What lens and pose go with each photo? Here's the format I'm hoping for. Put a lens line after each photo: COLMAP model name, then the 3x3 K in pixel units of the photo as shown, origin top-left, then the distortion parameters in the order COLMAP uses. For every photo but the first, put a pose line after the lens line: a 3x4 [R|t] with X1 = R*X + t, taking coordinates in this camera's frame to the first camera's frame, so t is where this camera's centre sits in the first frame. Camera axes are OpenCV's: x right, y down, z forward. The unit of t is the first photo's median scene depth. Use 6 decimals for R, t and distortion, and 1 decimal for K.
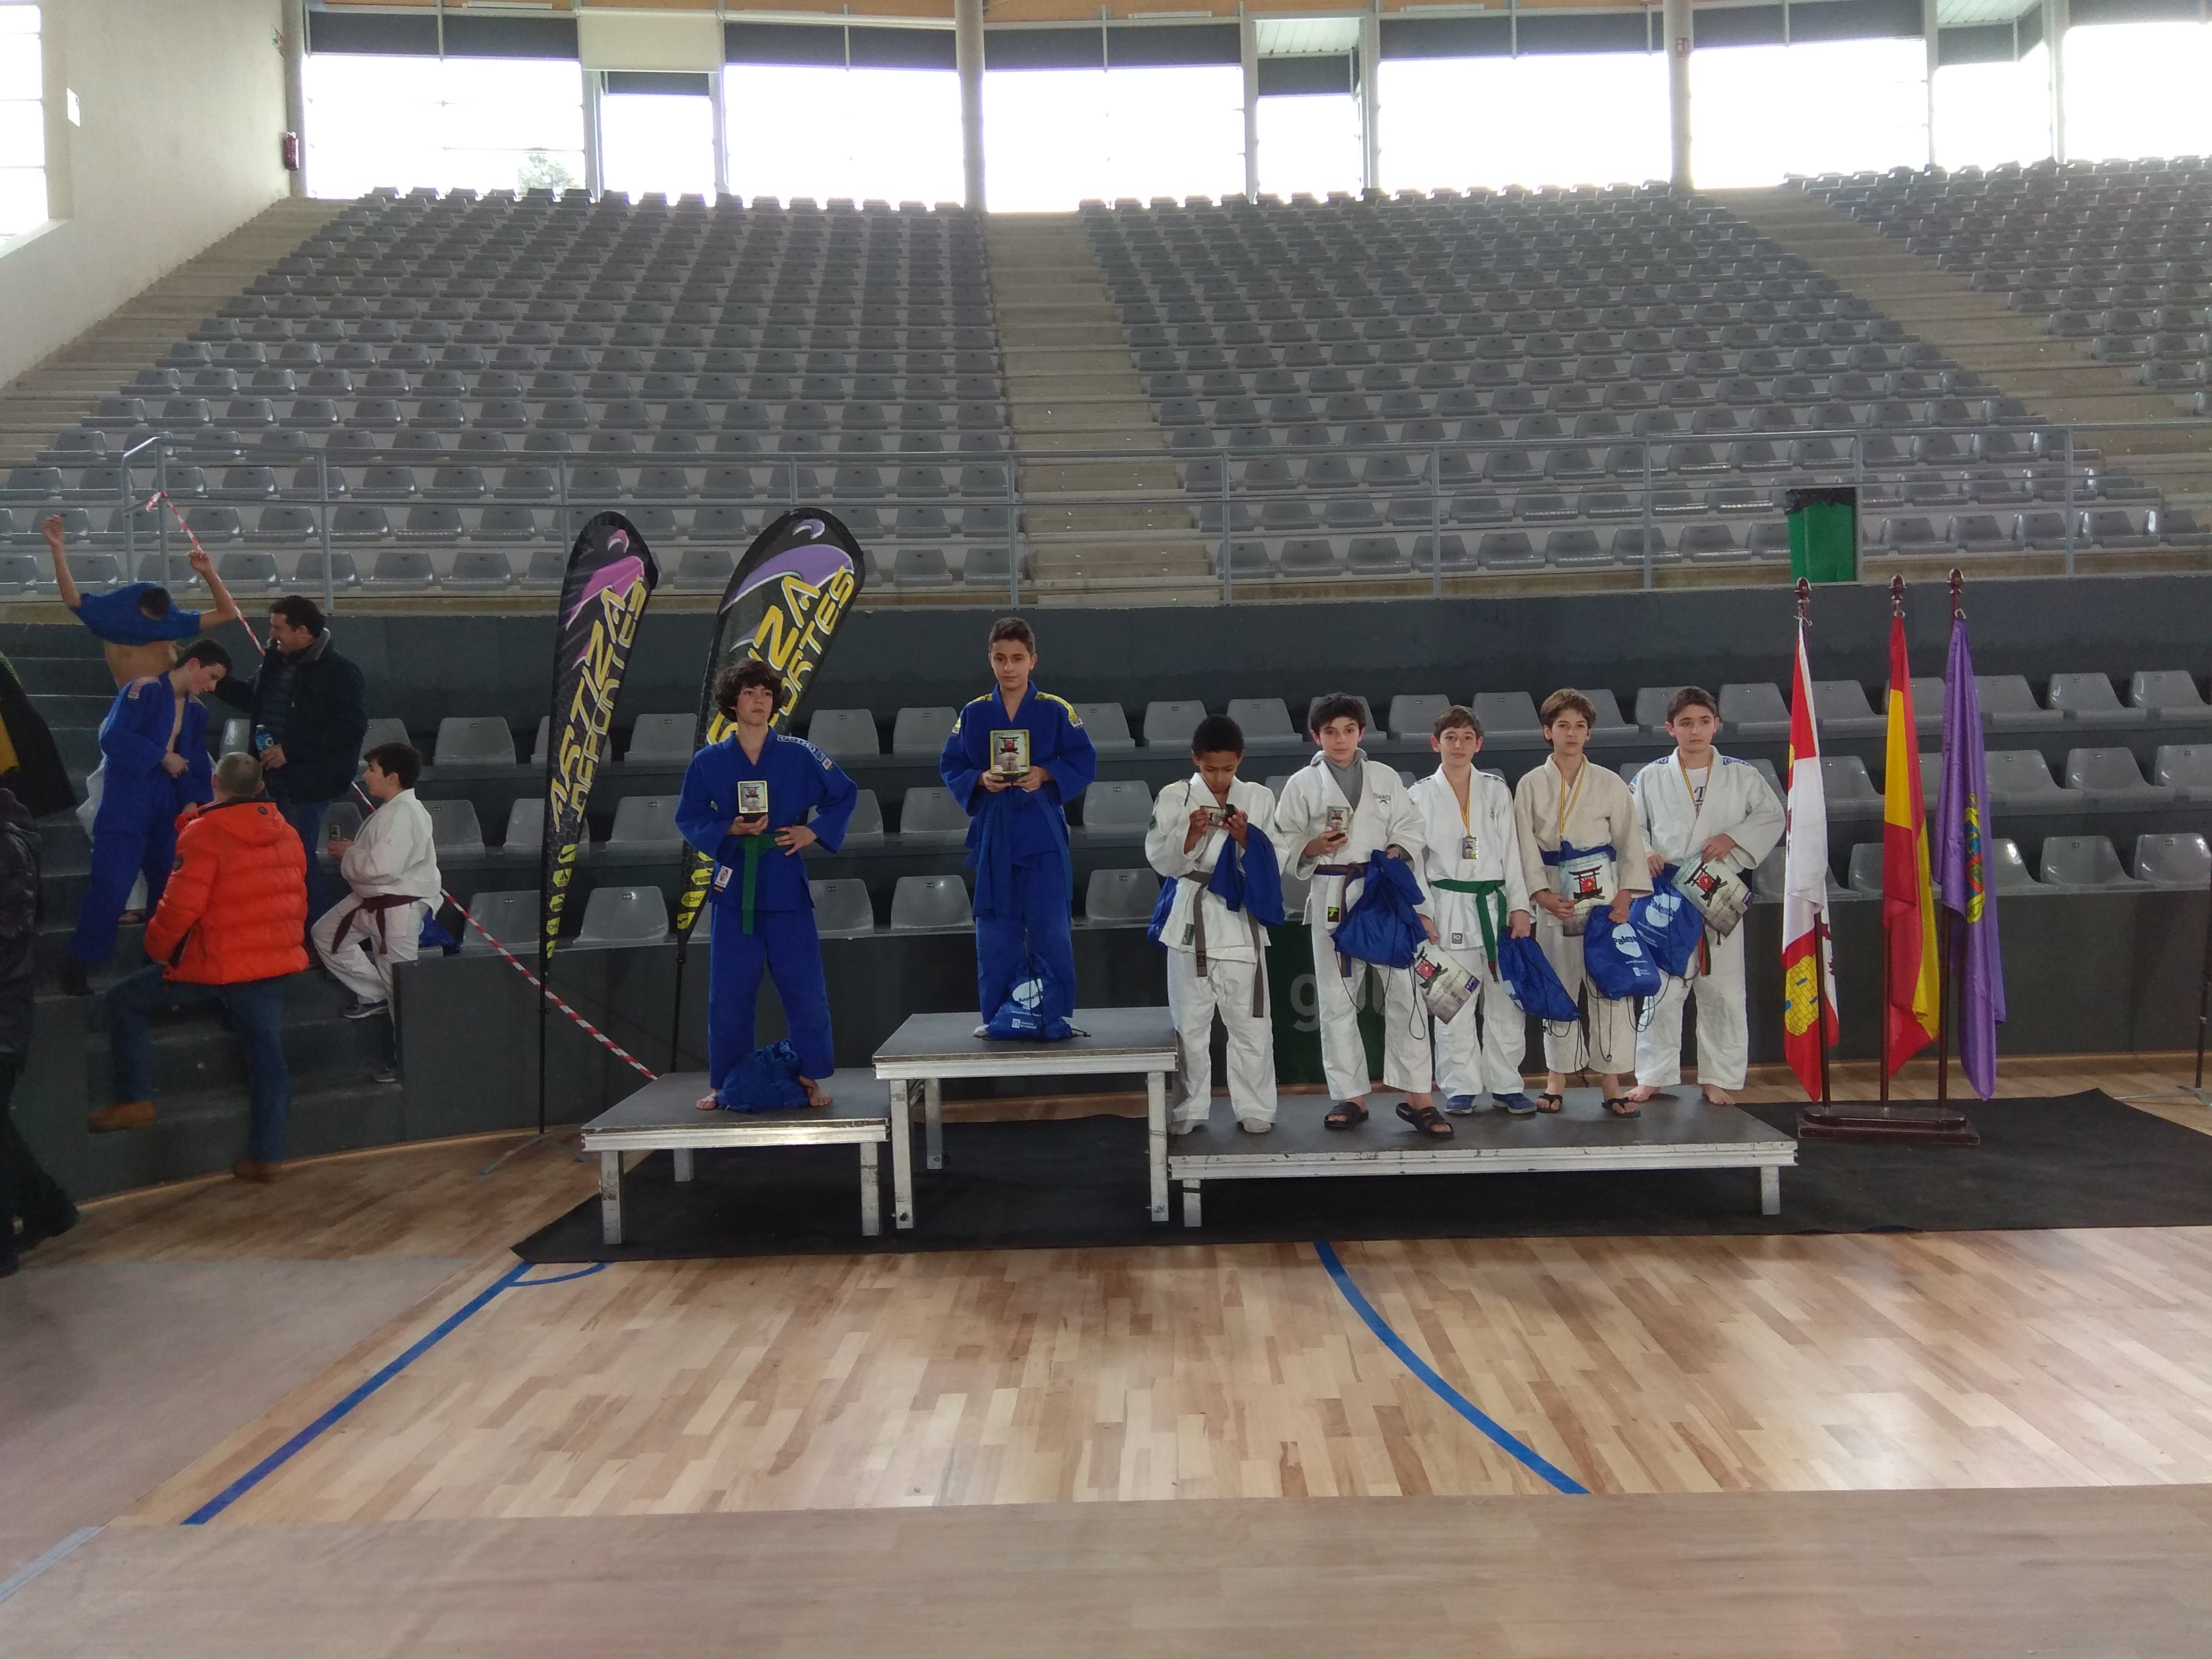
lens RADIAL K [[1757.3, 0, 1105.9], [0, 1757.3, 861.1], [0, 0, 1]] dist [0.093390, -0.162305]
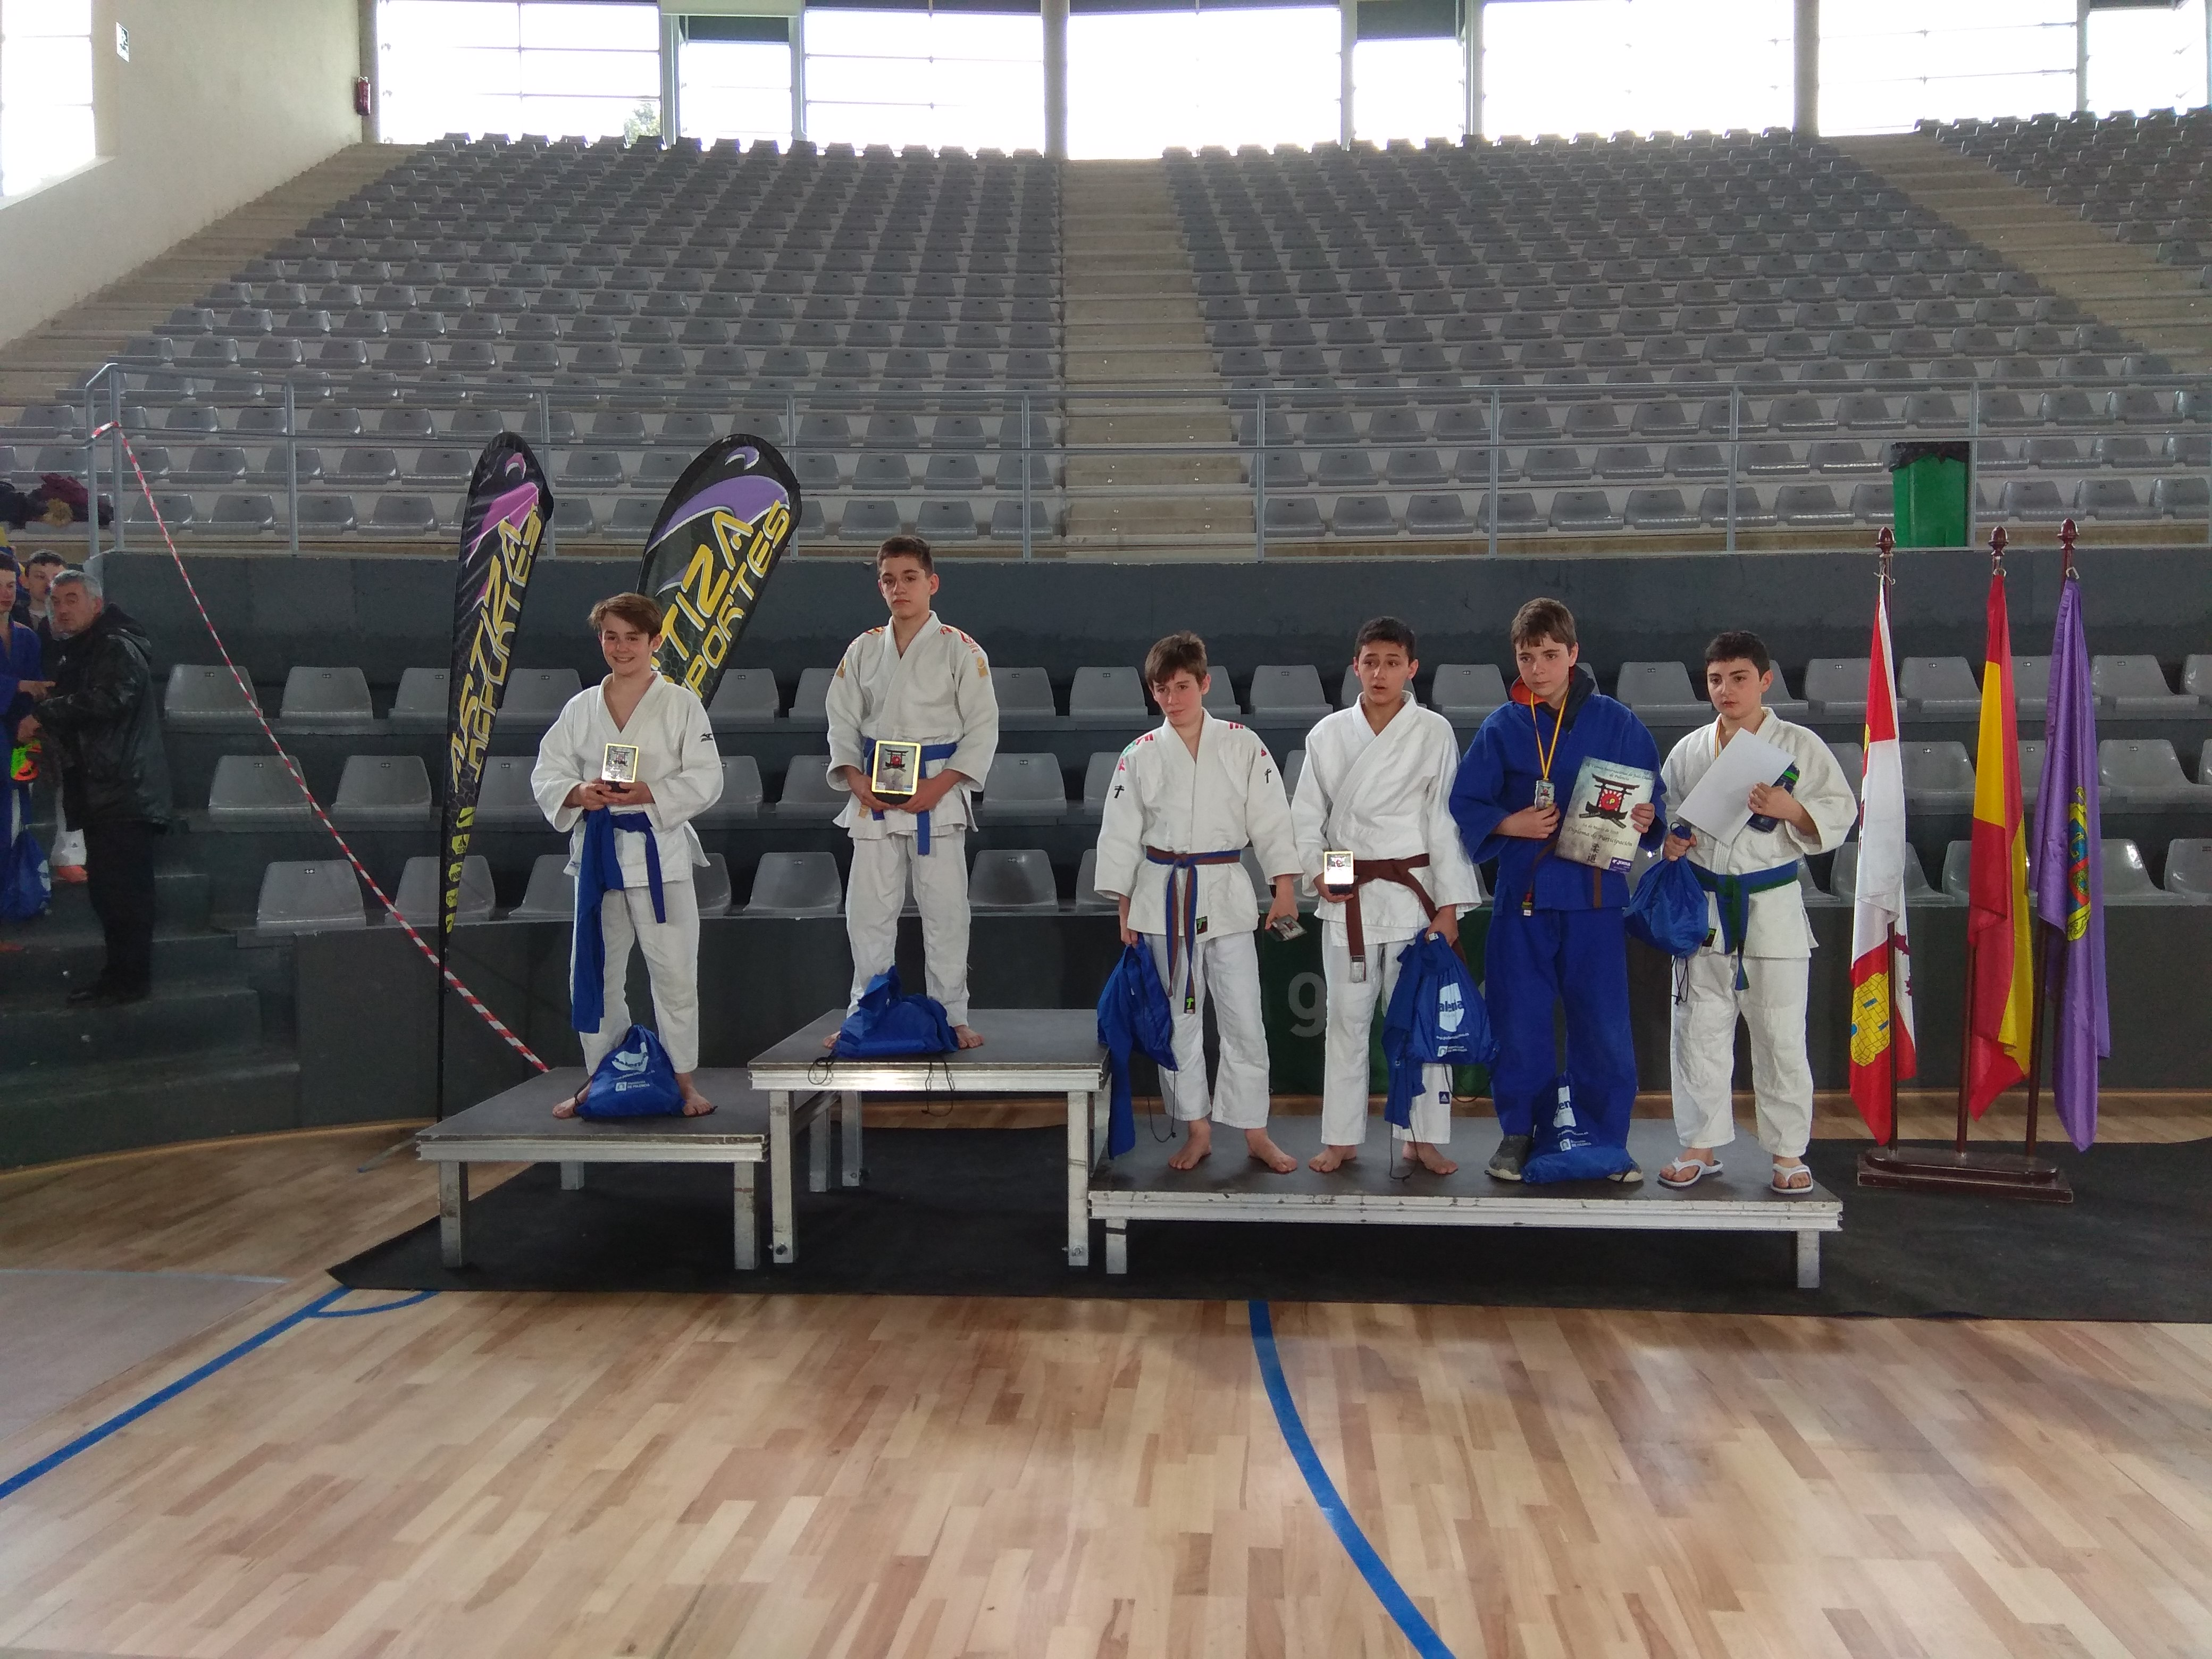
lens RADIAL K [[1757.3, 0, 1105.9], [0, 1757.3, 861.1], [0, 0, 1]] dist [0.093390, -0.162305]
pose [[0.997927, 0.025531, -0.059077, 0.071197], [-0.024655, 0.999576, 0.015500, -0.004058], [0.059448, -0.014011, 0.998133, 0.120778]]
